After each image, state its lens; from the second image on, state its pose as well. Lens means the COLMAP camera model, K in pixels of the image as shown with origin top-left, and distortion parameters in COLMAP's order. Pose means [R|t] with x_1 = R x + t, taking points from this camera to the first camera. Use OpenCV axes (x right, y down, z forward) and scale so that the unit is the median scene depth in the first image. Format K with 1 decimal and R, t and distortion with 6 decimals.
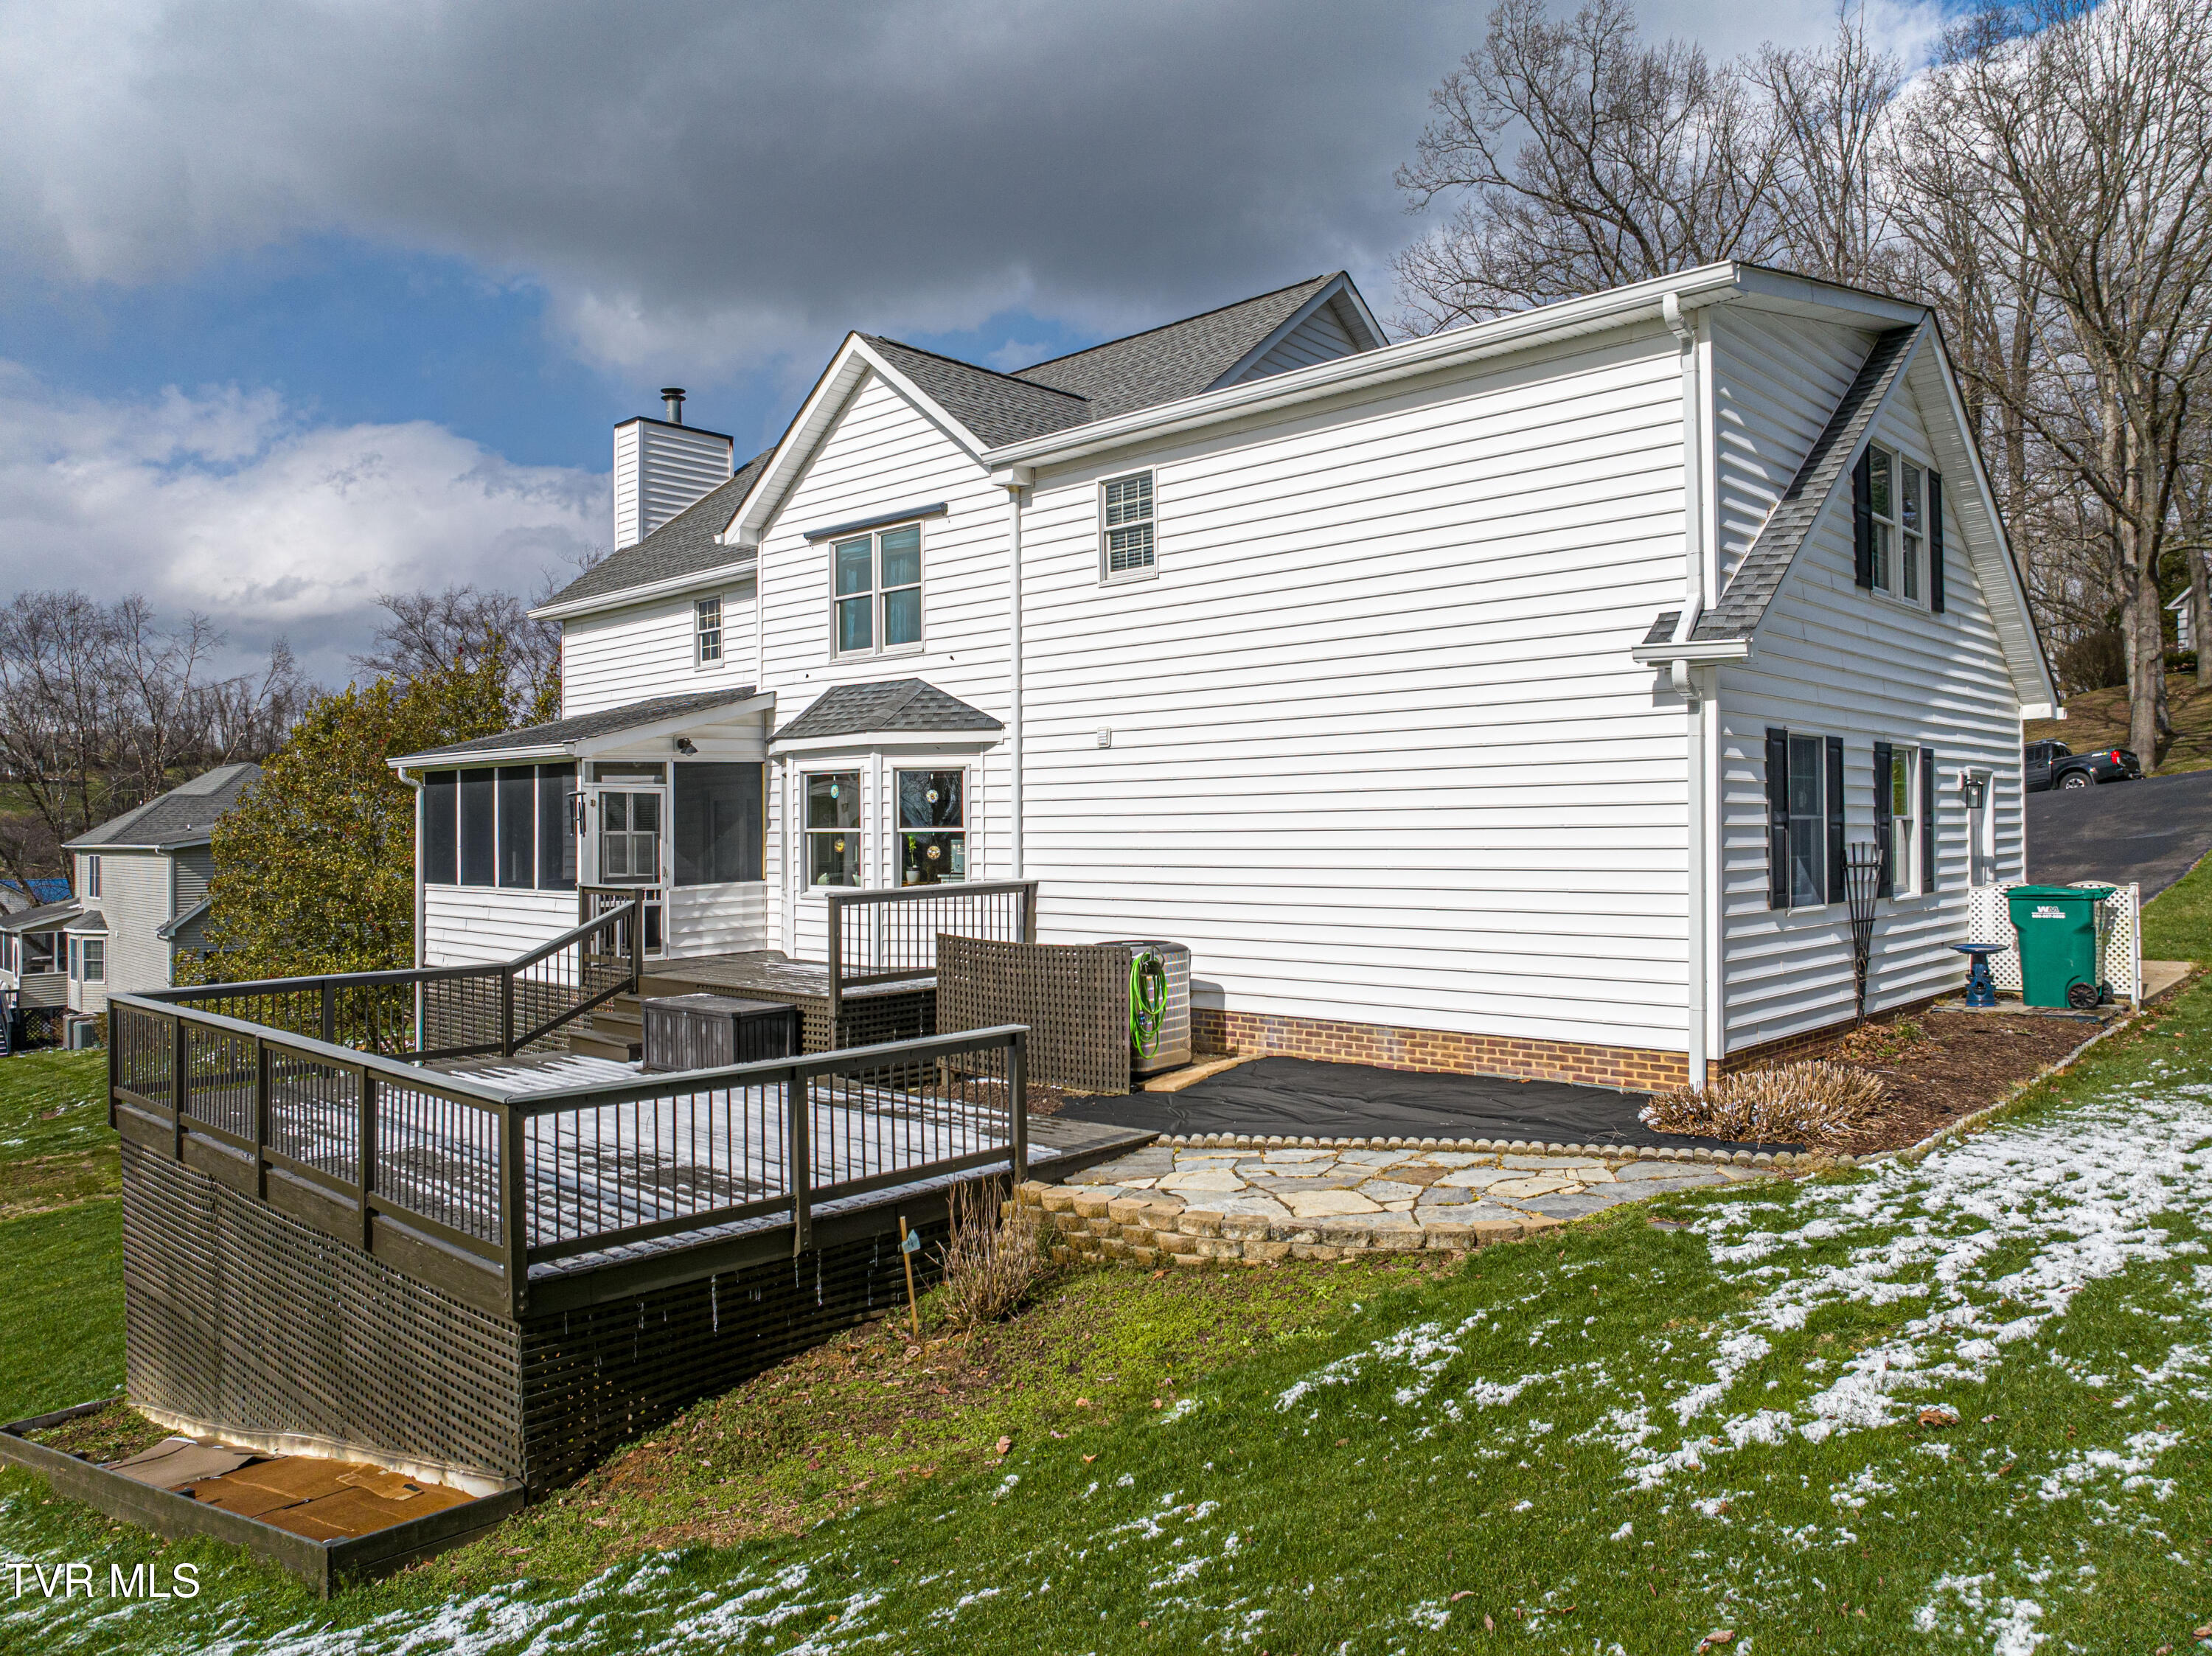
lens RADIAL K [[1556.3, 0, 1106.6], [0, 1556.3, 830.9], [0, 0, 1]] dist [-0.038223, 0.007086]
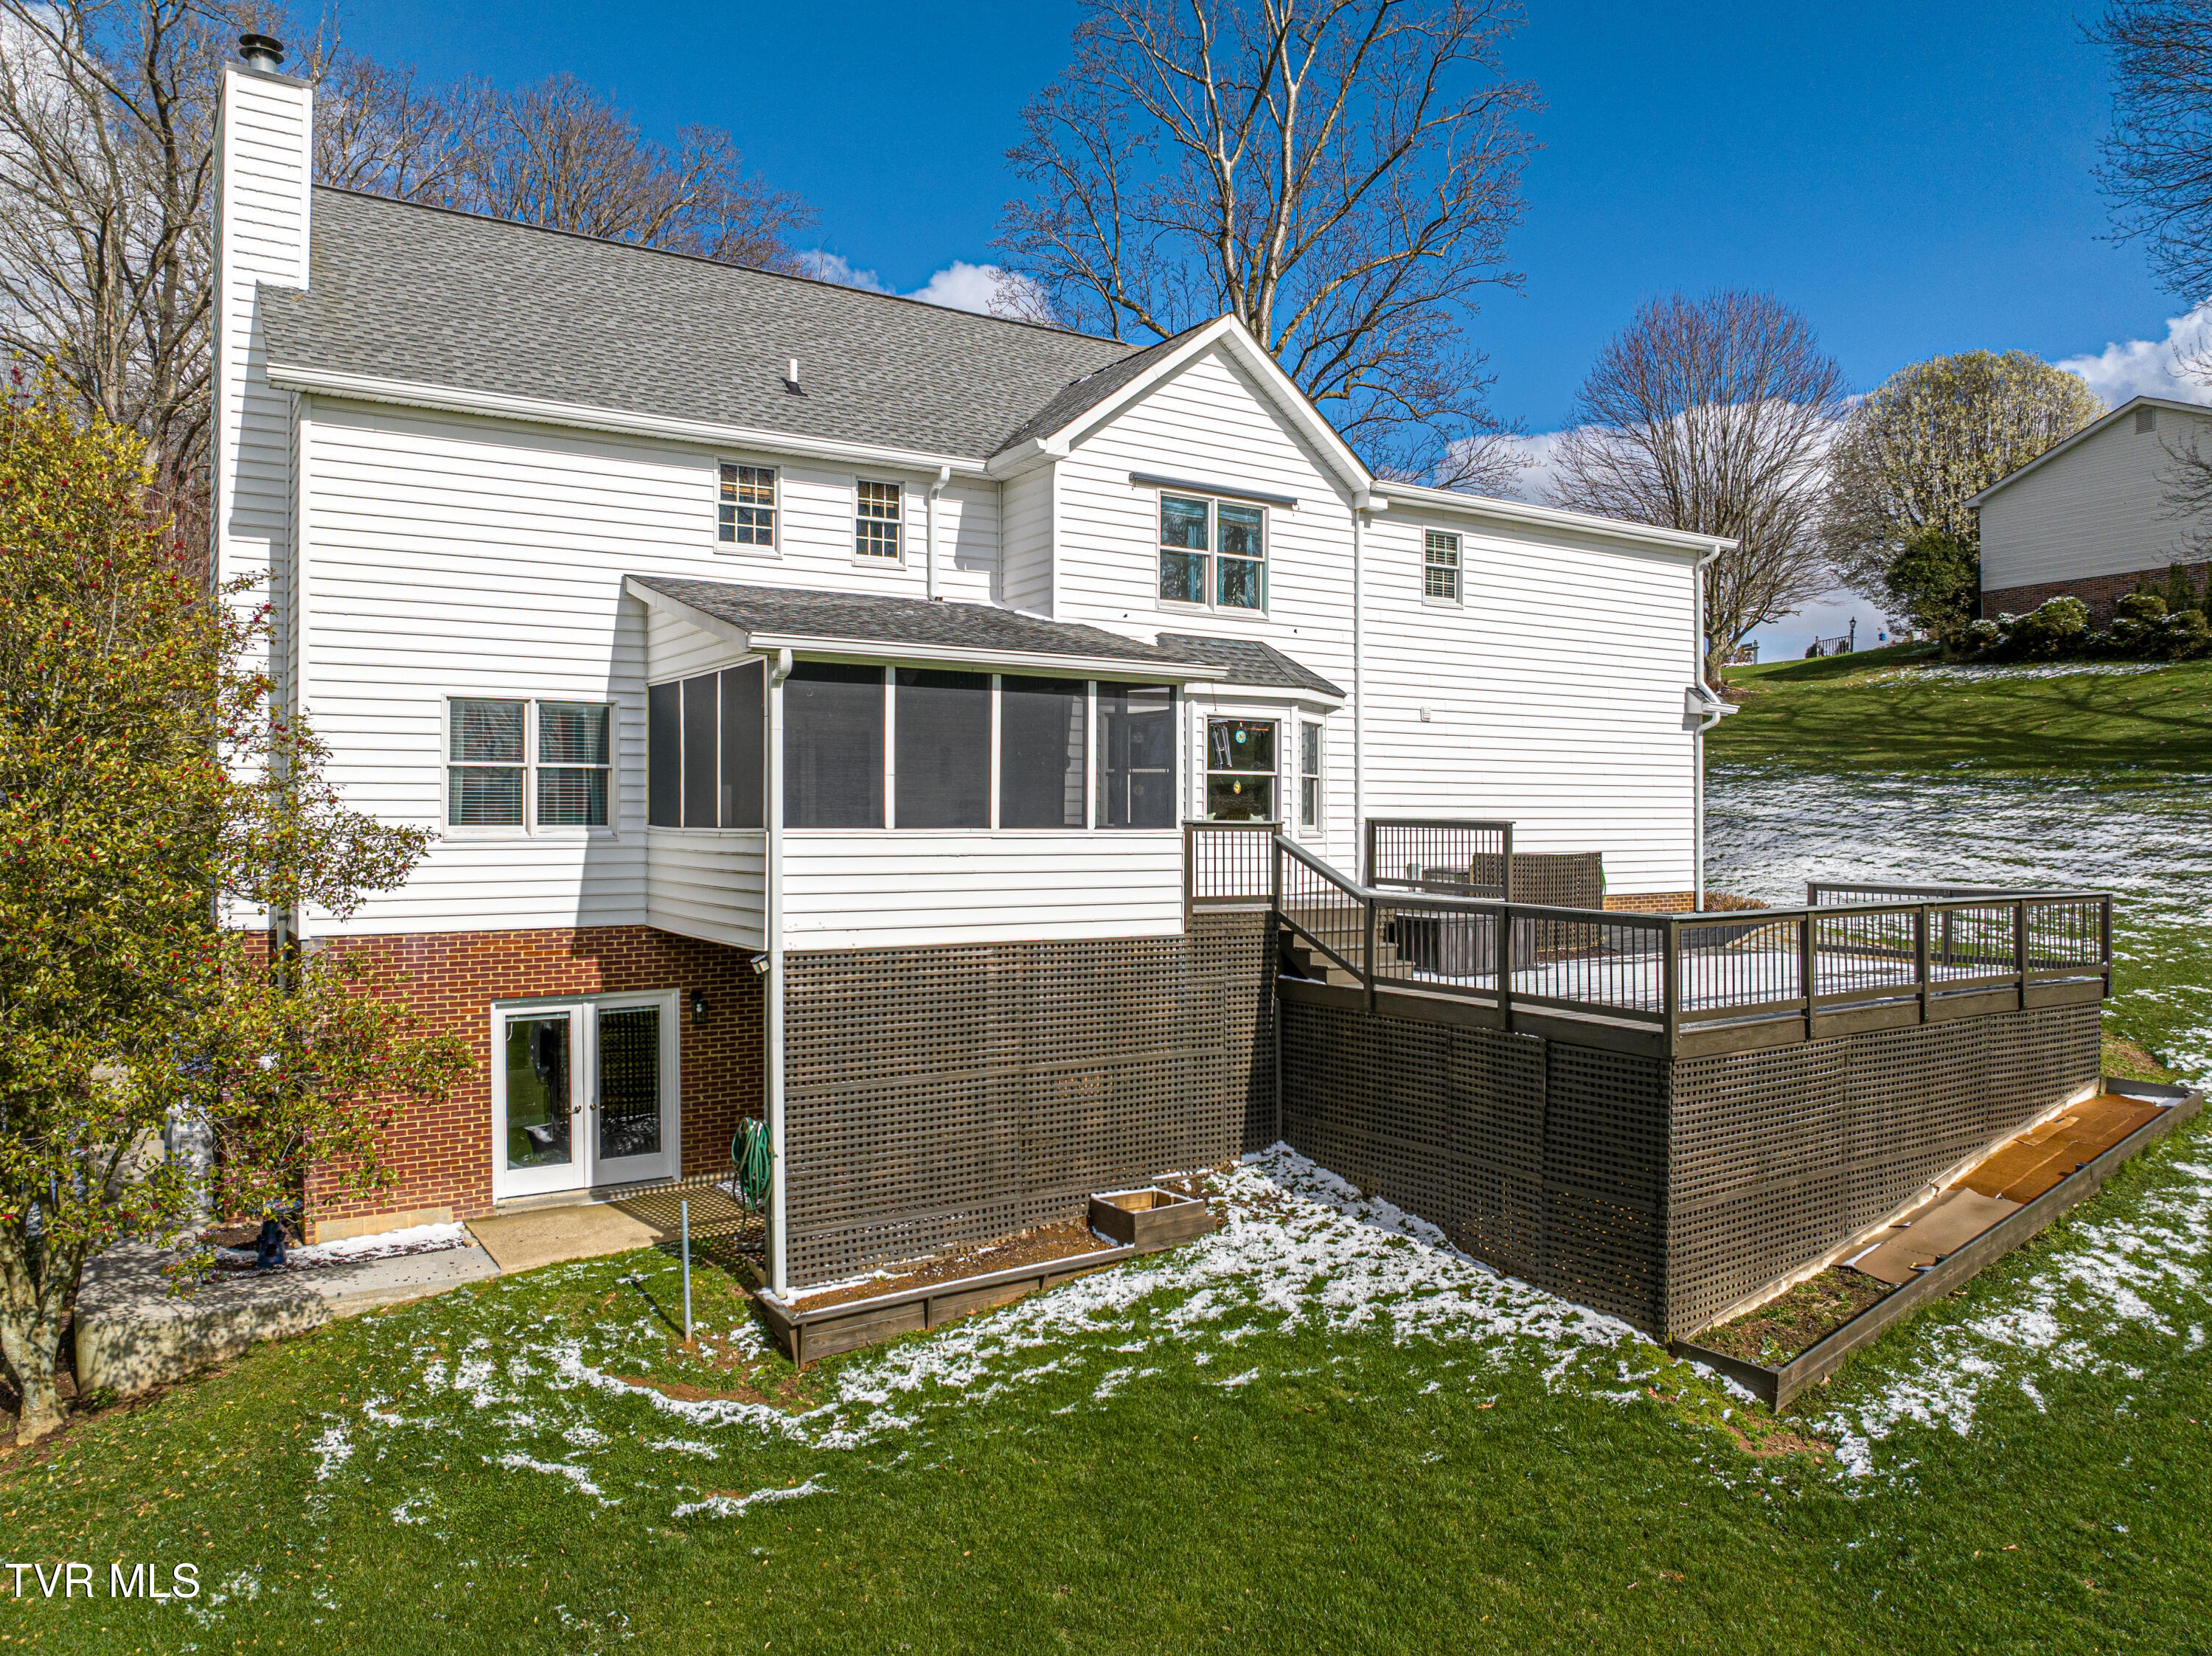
lens RADIAL K [[1556.3, 0, 1109.0], [0, 1556.3, 820.0], [0, 0, 1]] dist [-0.038223, 0.007086]
pose [[0.233082, 0.002726, 0.972453, -1.315448], [-0.009477, 0.999955, -0.000531, 0.035948], [-0.972411, -0.009092, 0.233097, 0.879034]]
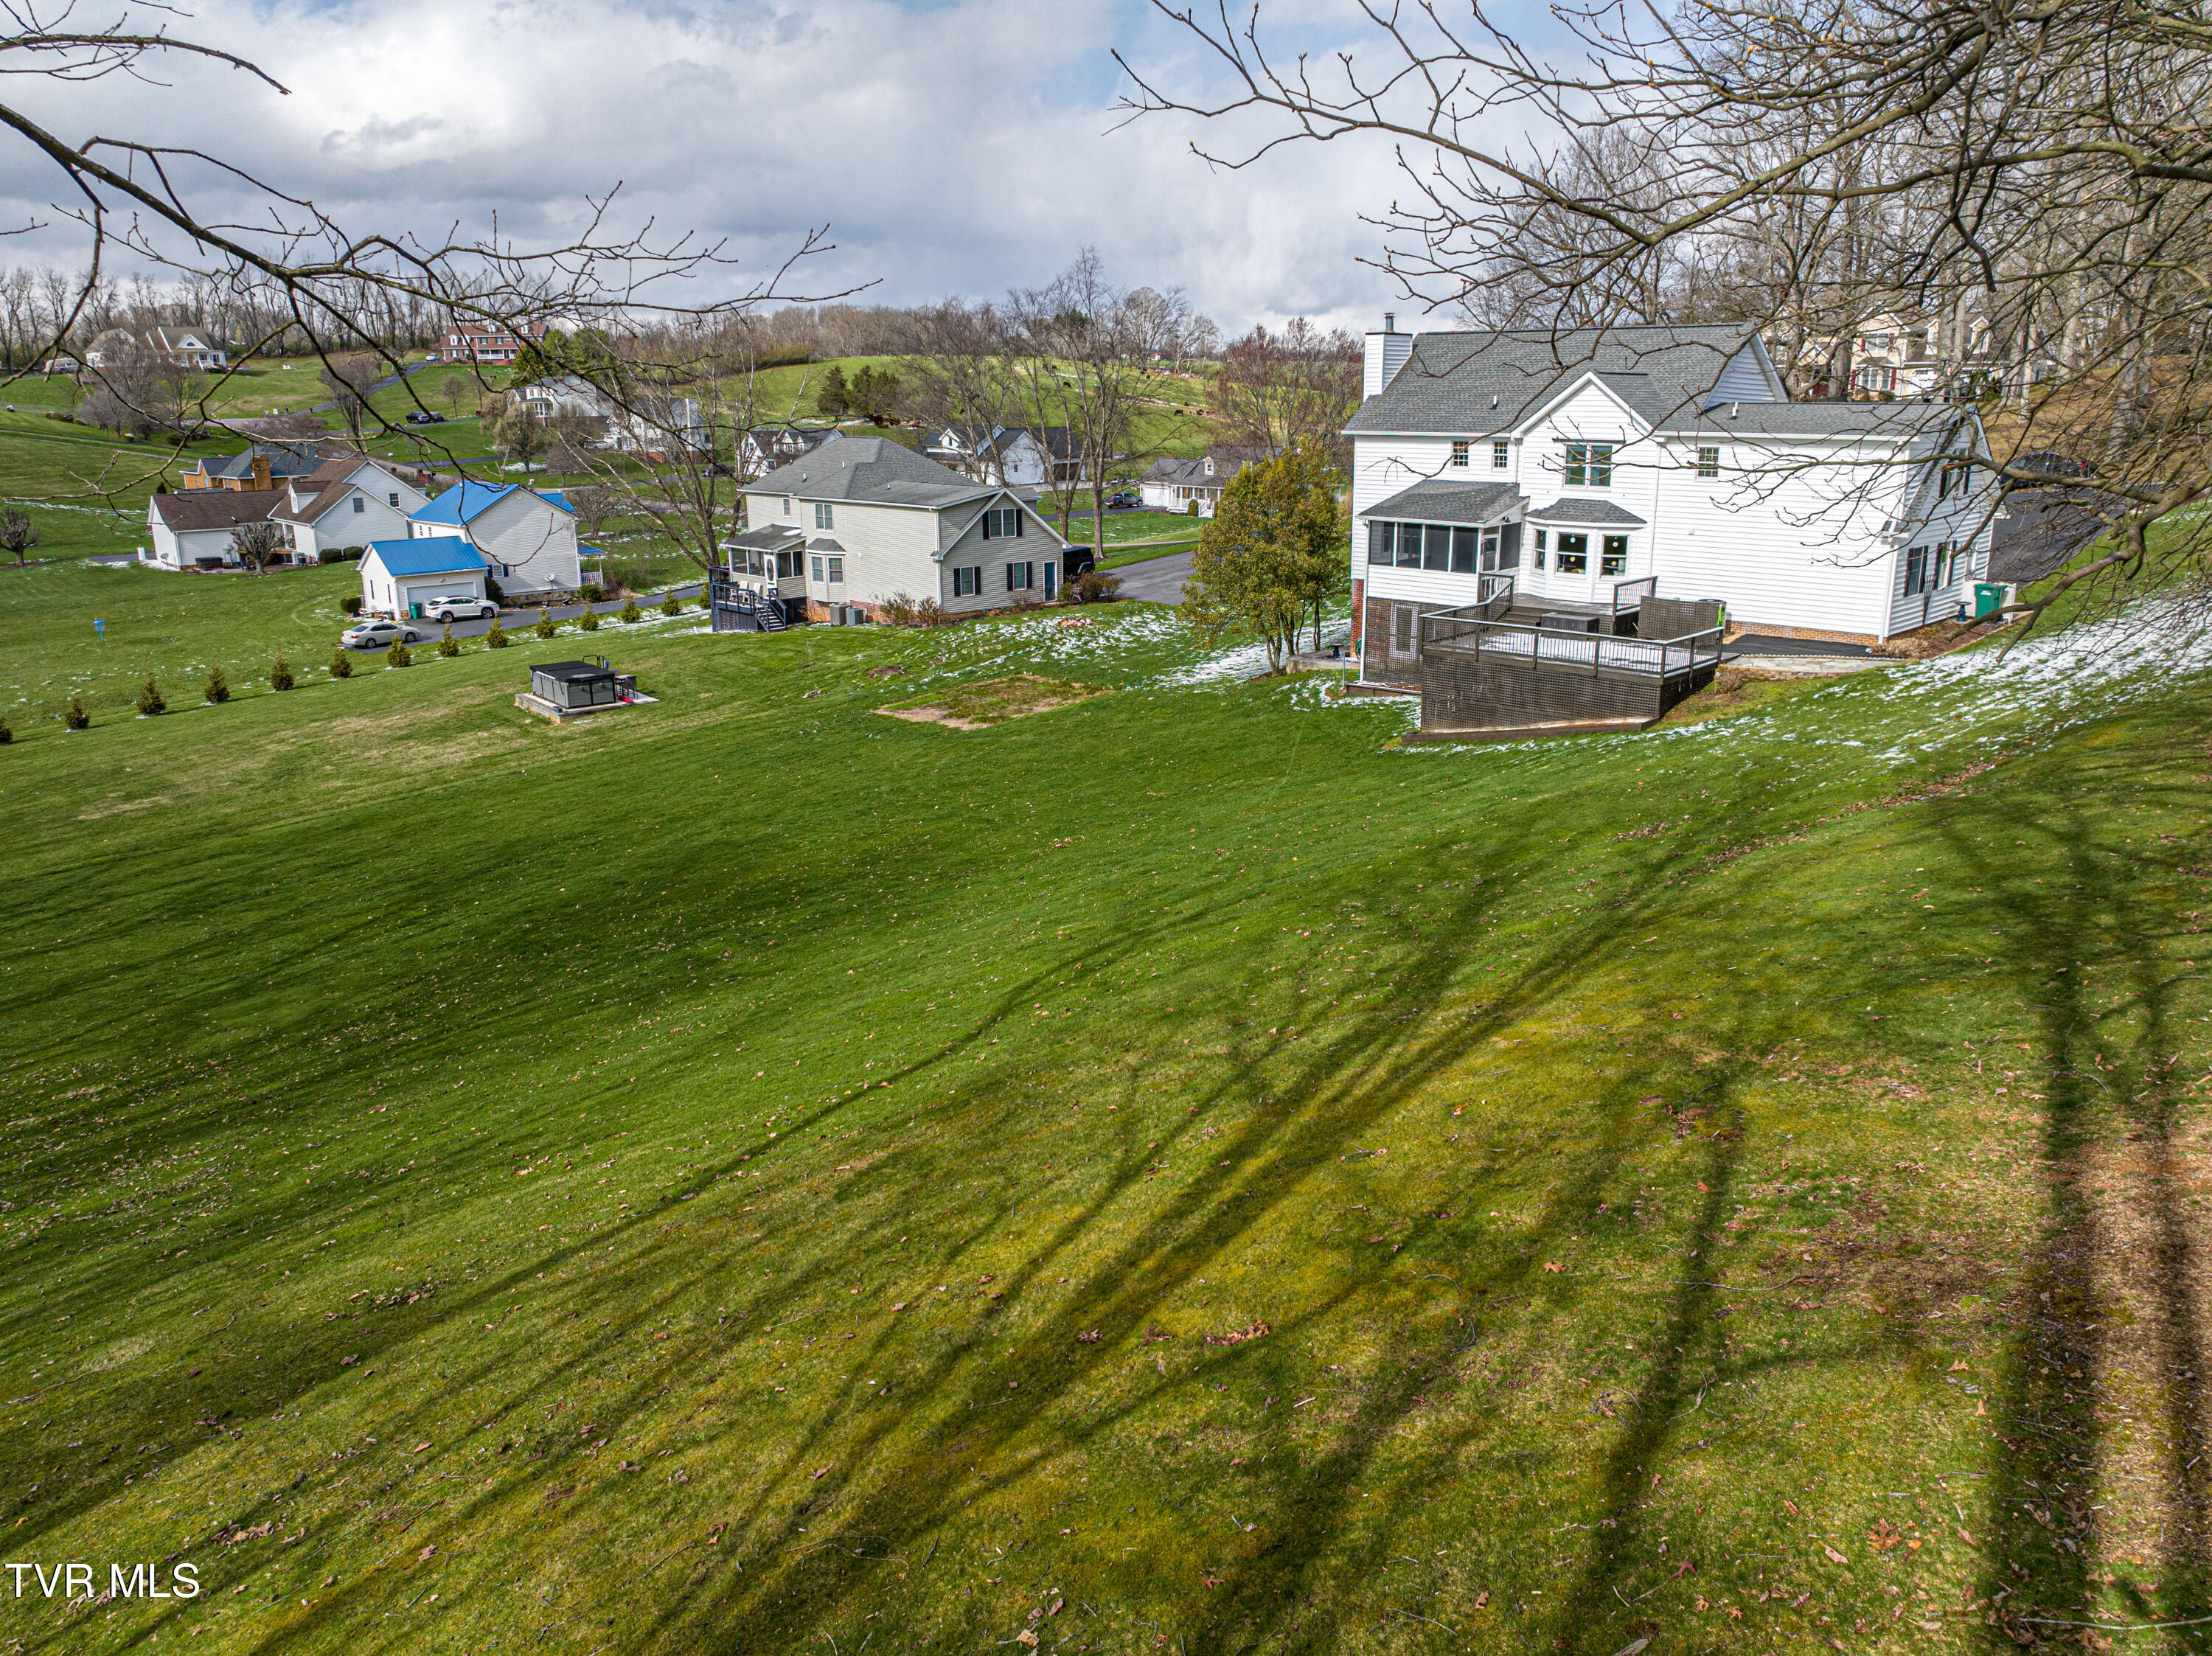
lens RADIAL K [[1556.3, 0, 1108.4], [0, 1556.3, 830.2], [0, 0, 1]] dist [-0.038223, 0.007086]
pose [[0.999814, 0.007011, -0.017979, -1.023764], [-0.001865, 0.962409, 0.271597, -0.298102], [0.019207, -0.271513, 0.962243, -1.996398]]
